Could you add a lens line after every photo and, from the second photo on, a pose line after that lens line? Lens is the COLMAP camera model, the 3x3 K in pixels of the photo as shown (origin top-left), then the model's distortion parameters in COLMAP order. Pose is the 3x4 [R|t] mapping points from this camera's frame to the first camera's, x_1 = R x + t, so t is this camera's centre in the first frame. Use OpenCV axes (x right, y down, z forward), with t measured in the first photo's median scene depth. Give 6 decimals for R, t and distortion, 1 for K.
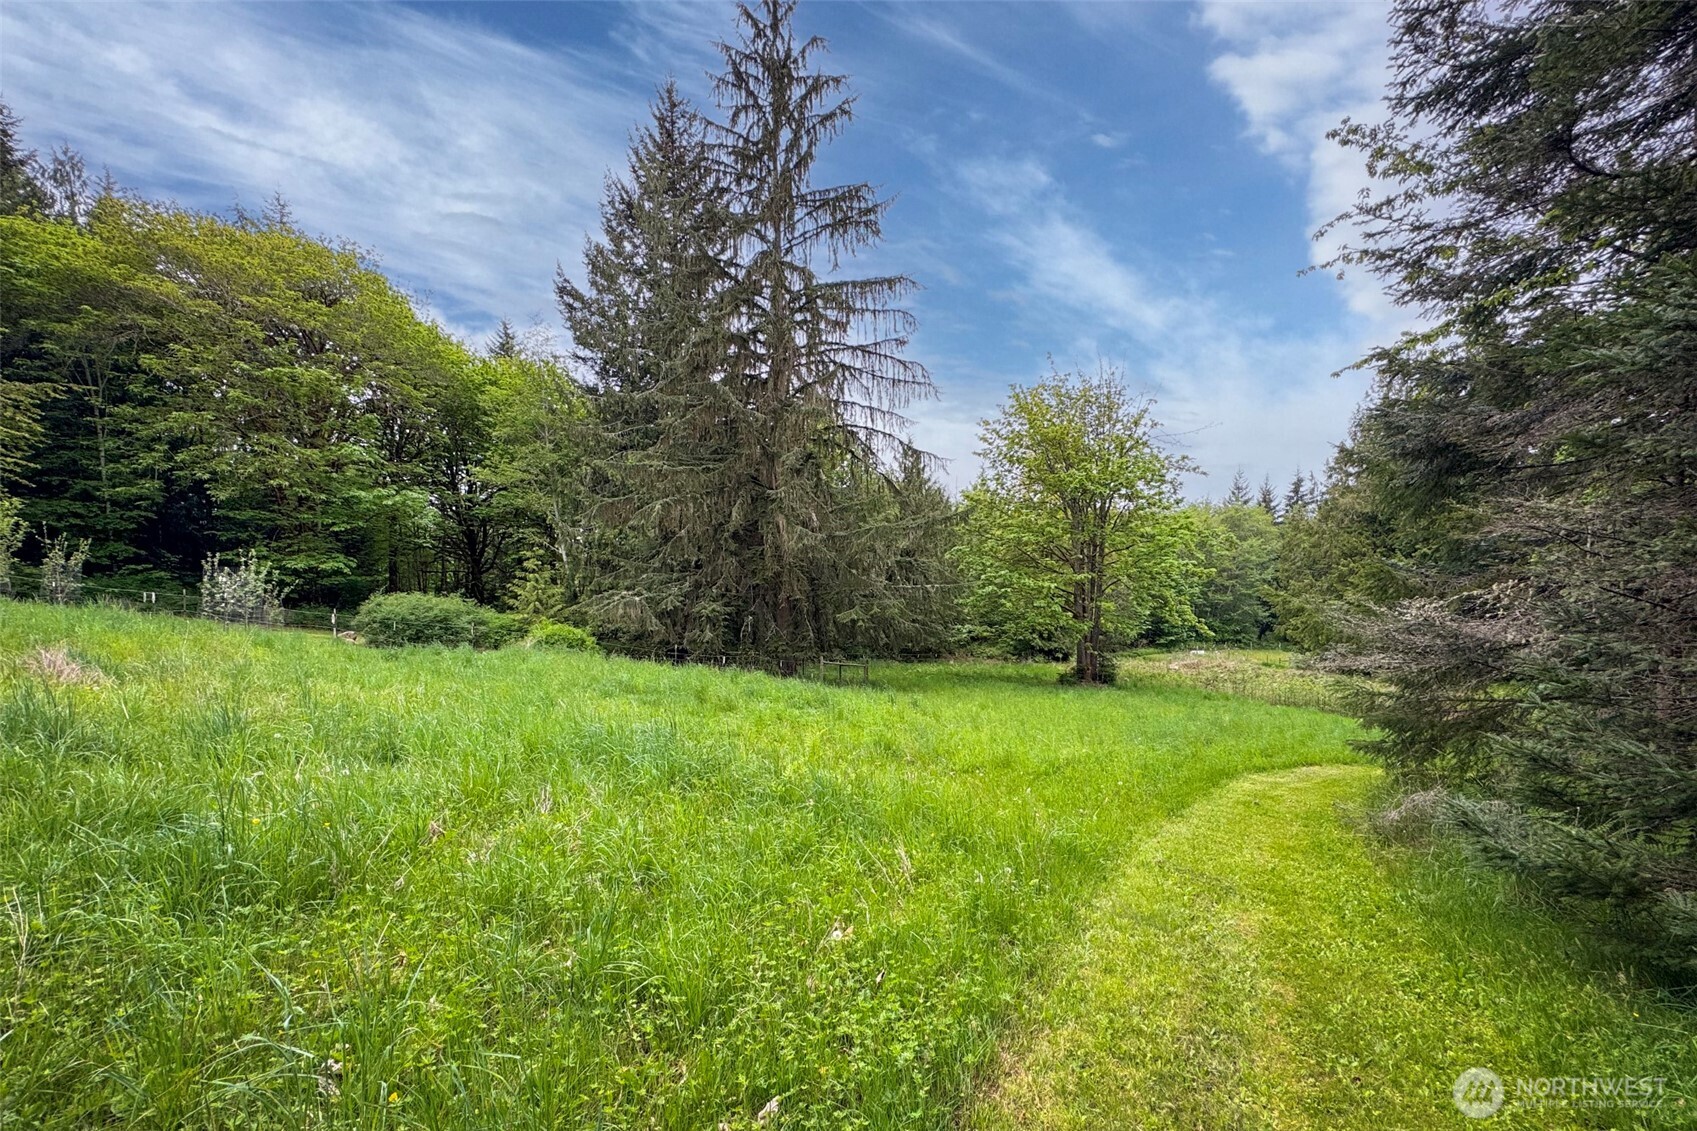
lens RADIAL K [[694.6, 0, 844.8], [0, 694.6, 624.4], [0, 0, 1]] dist [-0.001722, -0.000037]
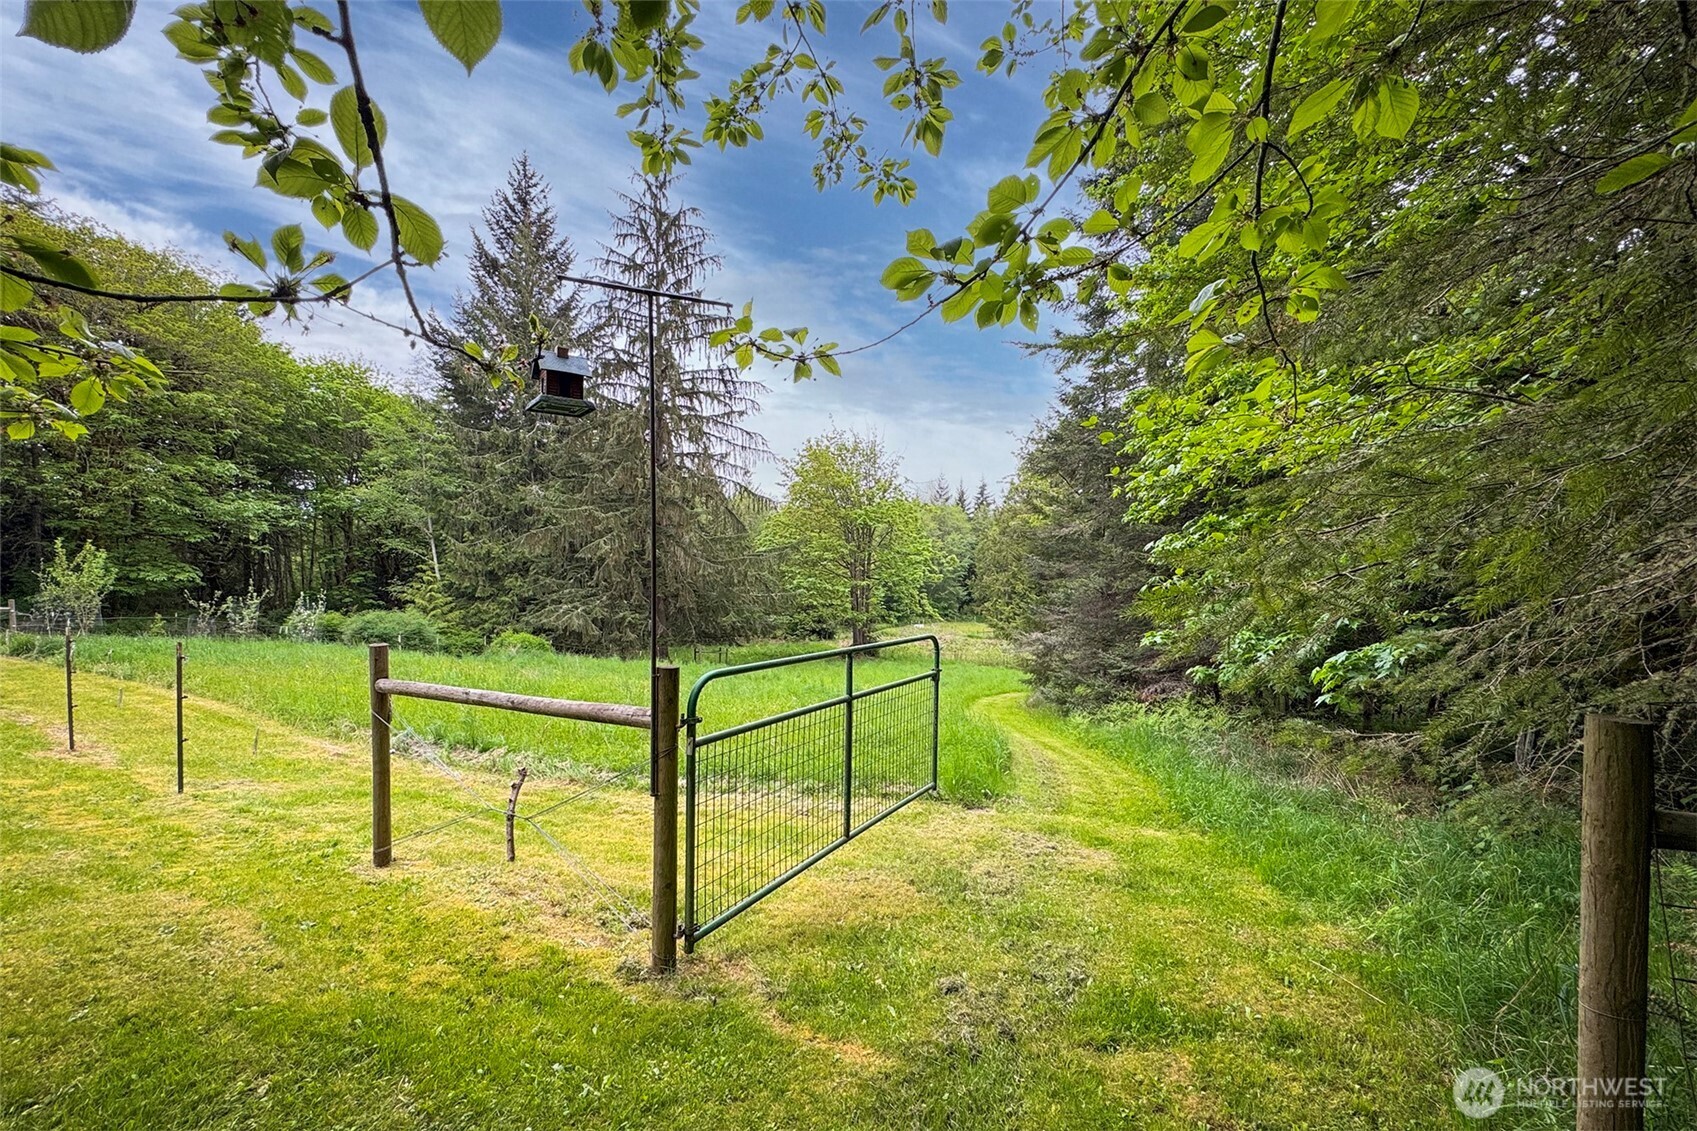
lens RADIAL K [[694.6, 0, 847.9], [0, 694.6, 572.4], [0, 0, 1]] dist [-0.001722, -0.000037]
pose [[0.926195, -0.000936, 0.377044, -0.187369], [0.015051, 0.999292, -0.034491, -0.033328], [-0.376744, 0.037620, 0.925553, -0.260587]]
